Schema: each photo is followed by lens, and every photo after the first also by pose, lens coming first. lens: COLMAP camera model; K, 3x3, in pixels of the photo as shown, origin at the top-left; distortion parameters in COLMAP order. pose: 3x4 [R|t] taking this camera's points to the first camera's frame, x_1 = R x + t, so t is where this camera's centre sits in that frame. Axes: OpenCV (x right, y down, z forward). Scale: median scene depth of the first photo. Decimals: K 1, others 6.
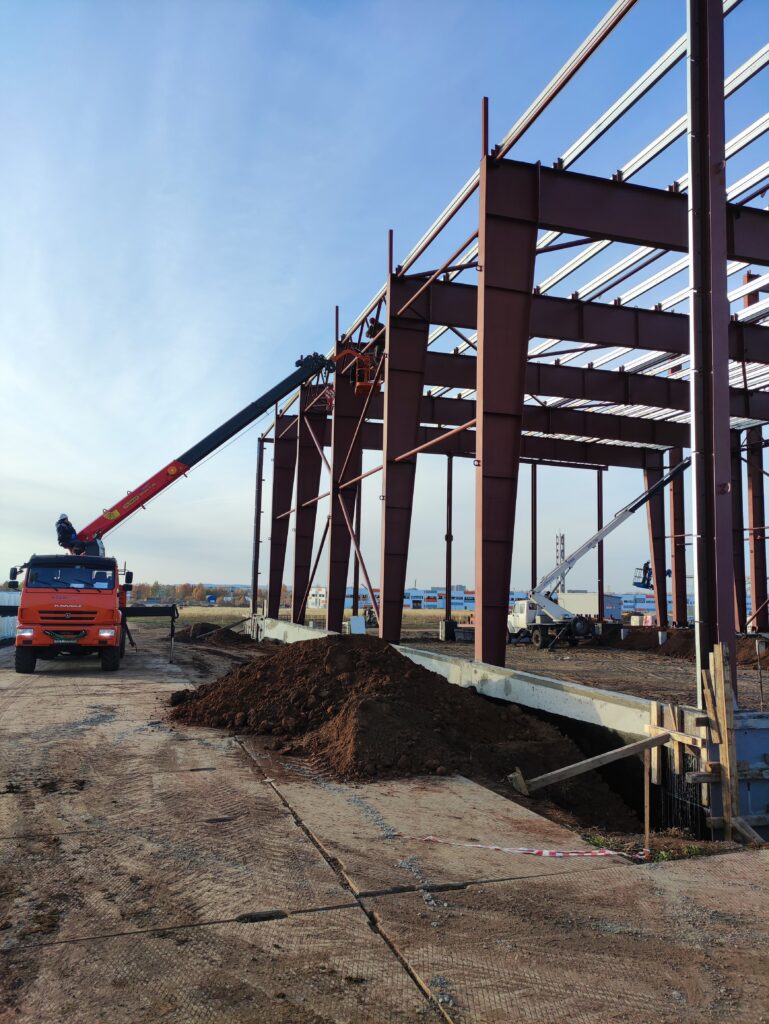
lens RADIAL K [[759.1, 0, 365.3], [0, 759.1, 507.0], [0, 0, 1]] dist [0.066454, -0.052045]
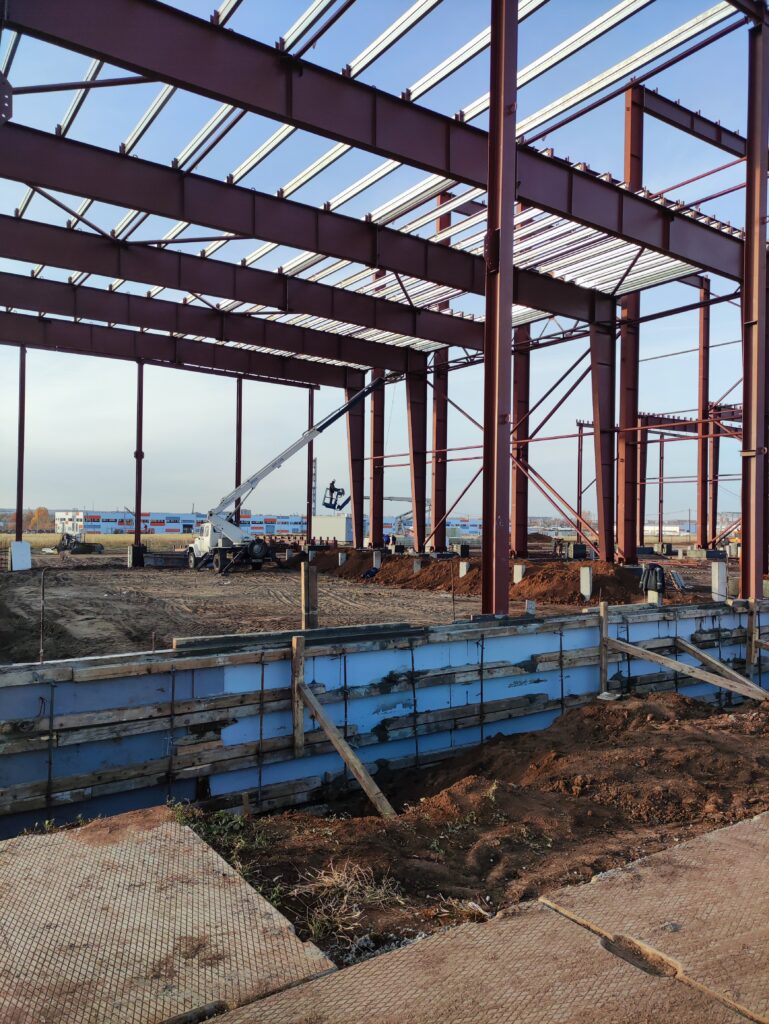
lens RADIAL K [[759.1, 0, 384.6], [0, 759.1, 520.6], [0, 0, 1]] dist [0.066454, -0.052045]
pose [[0.959826, -0.001412, 0.280592, 0.146065], [-0.031120, 0.993282, 0.111452, 0.008343], [-0.278865, -0.115707, 0.953334, 0.043961]]
